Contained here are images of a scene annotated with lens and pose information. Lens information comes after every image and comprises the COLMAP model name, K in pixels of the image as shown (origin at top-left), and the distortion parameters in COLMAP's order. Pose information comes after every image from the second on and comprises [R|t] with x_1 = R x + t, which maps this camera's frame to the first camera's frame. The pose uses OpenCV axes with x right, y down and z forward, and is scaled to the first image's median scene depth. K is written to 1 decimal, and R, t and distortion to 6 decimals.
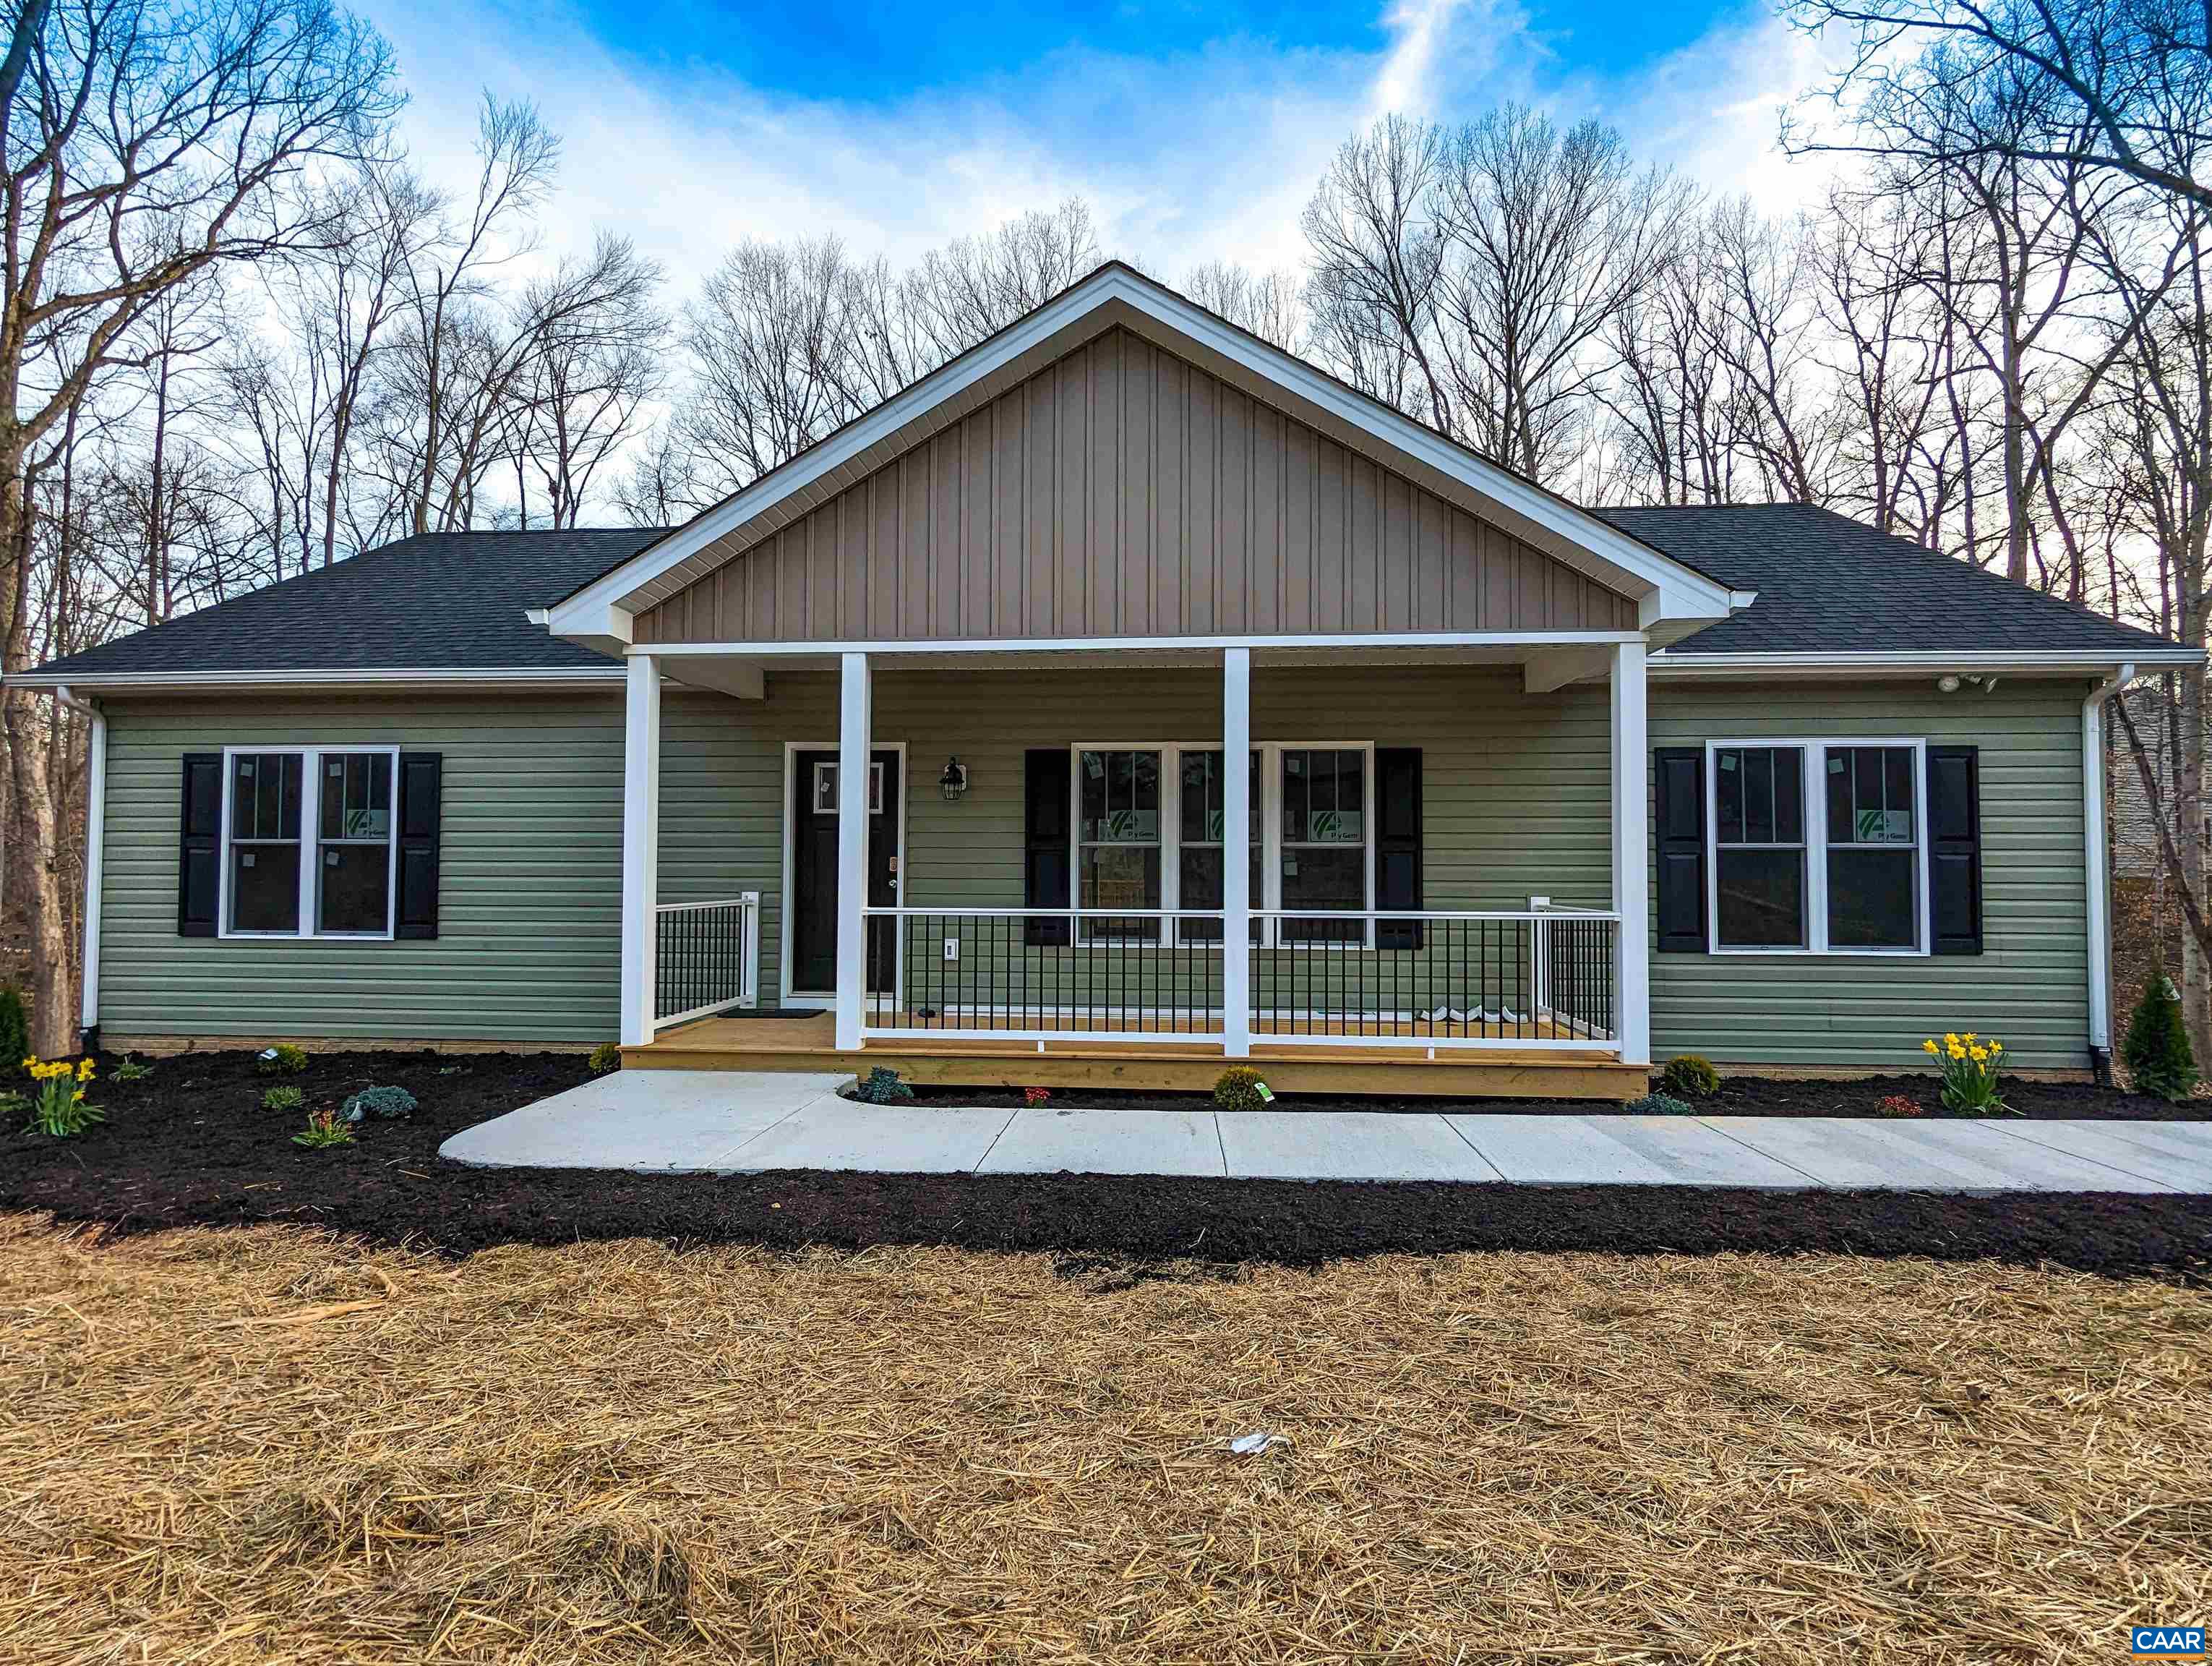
lens RADIAL K [[1050.3, 0, 1101.7], [0, 1050.3, 839.3], [0, 0, 1]] dist [0.007523, 0.000666]
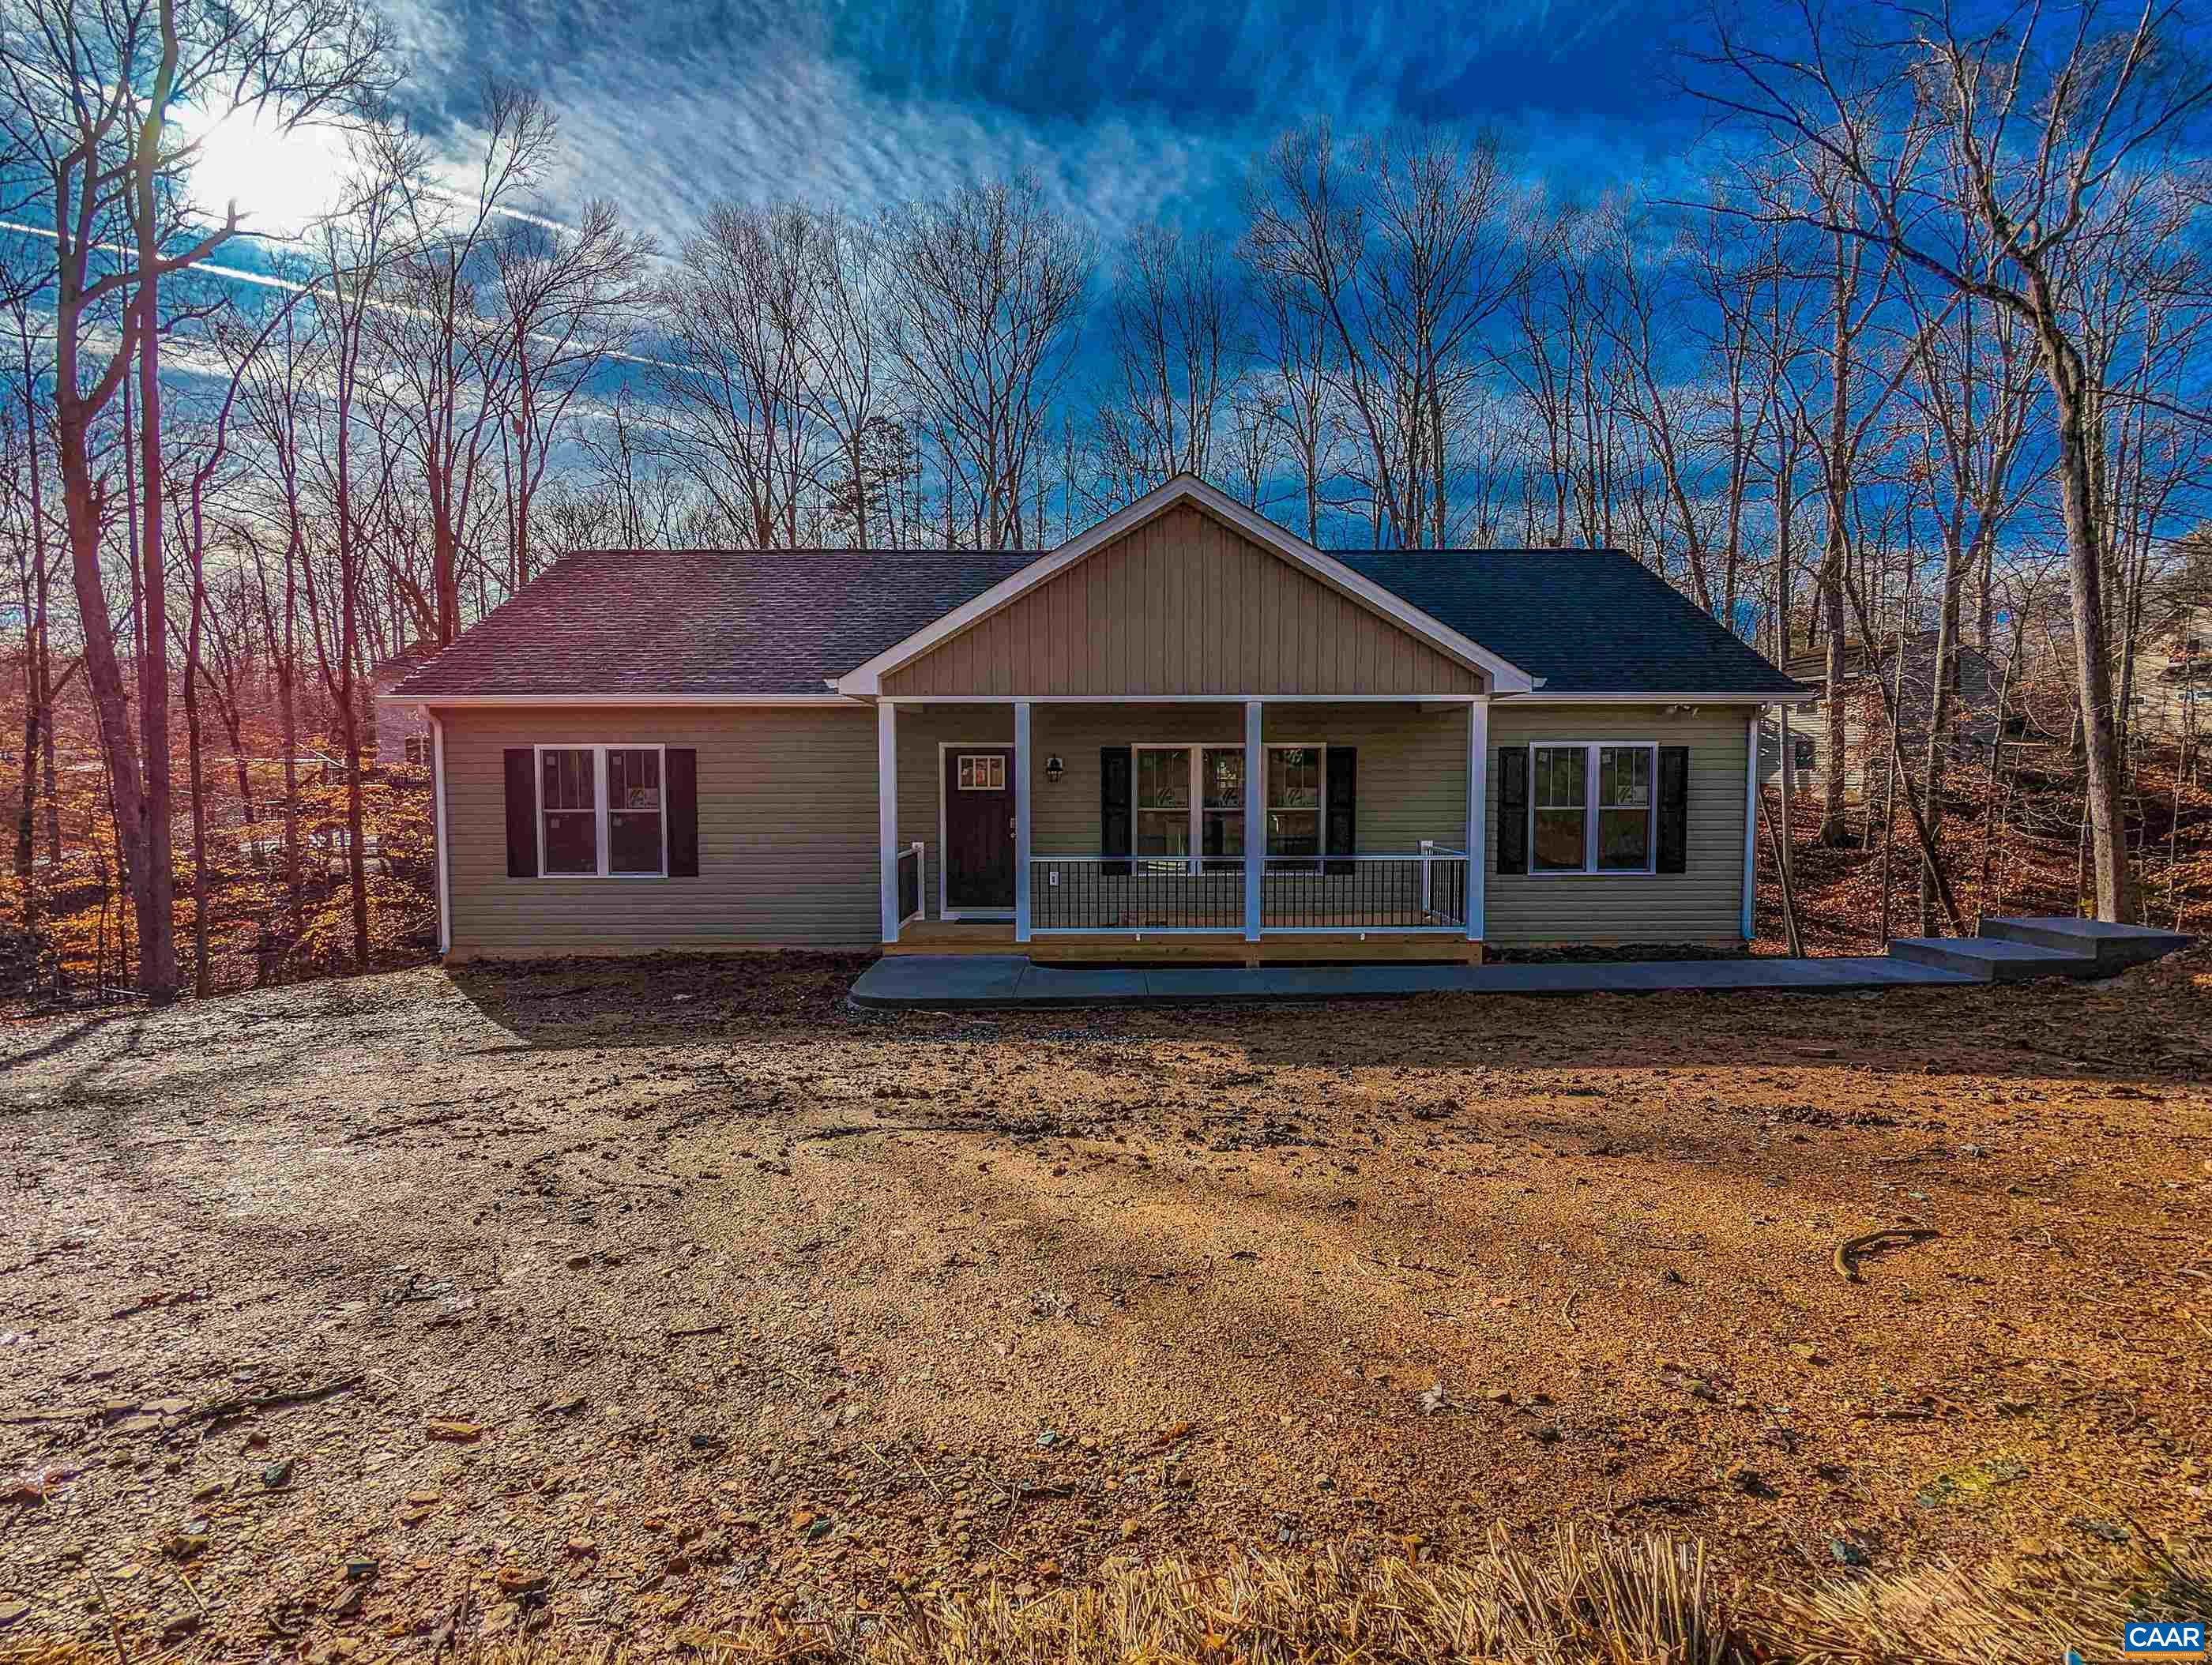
lens RADIAL K [[1050.0, 0, 1101.7], [0, 1050.0, 838.8], [0, 0, 1]] dist [0.007523, 0.000666]
pose [[0.996489, -0.012187, 0.082835, -0.190937], [0.005097, 0.996344, 0.085278, -0.079721], [-0.083572, -0.084556, 0.992908, -0.495338]]
